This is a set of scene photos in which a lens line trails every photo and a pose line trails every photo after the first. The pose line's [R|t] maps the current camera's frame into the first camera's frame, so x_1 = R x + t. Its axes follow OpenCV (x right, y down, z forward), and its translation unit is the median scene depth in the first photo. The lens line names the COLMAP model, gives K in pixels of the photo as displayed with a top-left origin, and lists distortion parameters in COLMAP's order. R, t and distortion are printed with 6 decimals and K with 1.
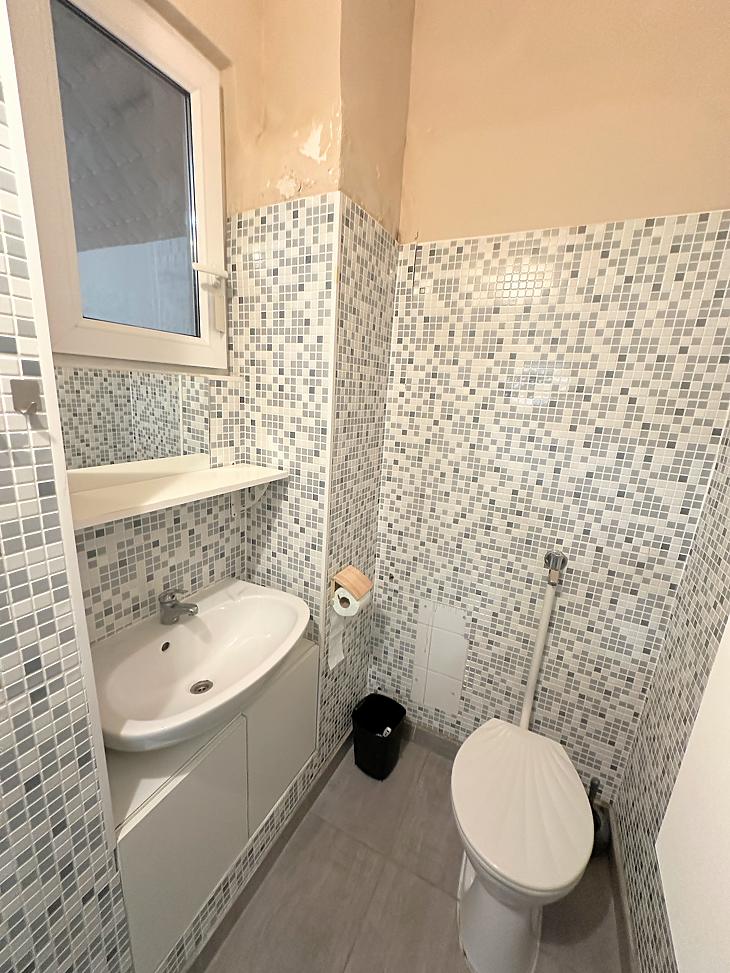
lens RADIAL K [[392.2, 0, 366.5], [0, 392.2, 487.9], [0, 0, 1]] dist [0.000474, 0.000002]
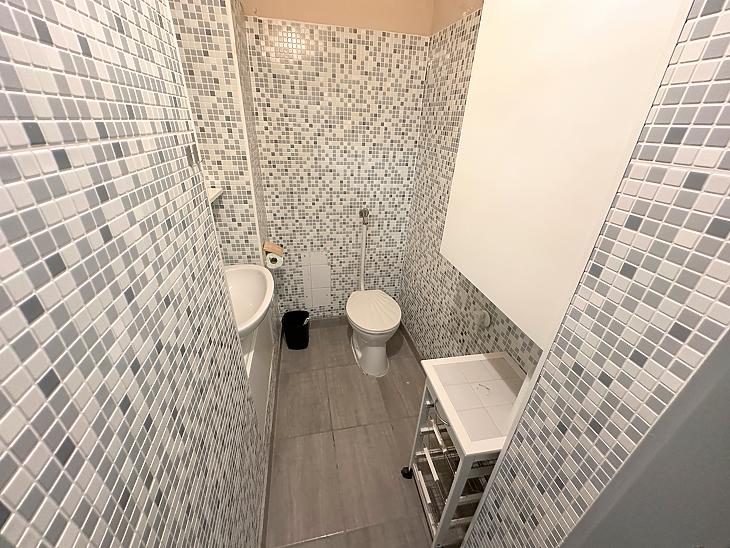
lens RADIAL K [[294.3, 0, 363.8], [0, 294.3, 274.7], [0, 0, 1]] dist [0.004366, 0.000450]
pose [[0.782039, -0.313077, 0.538885, -0.496881], [0.154526, 0.935073, 0.319000, -0.007892], [-0.603768, -0.166199, 0.779642, -0.295131]]
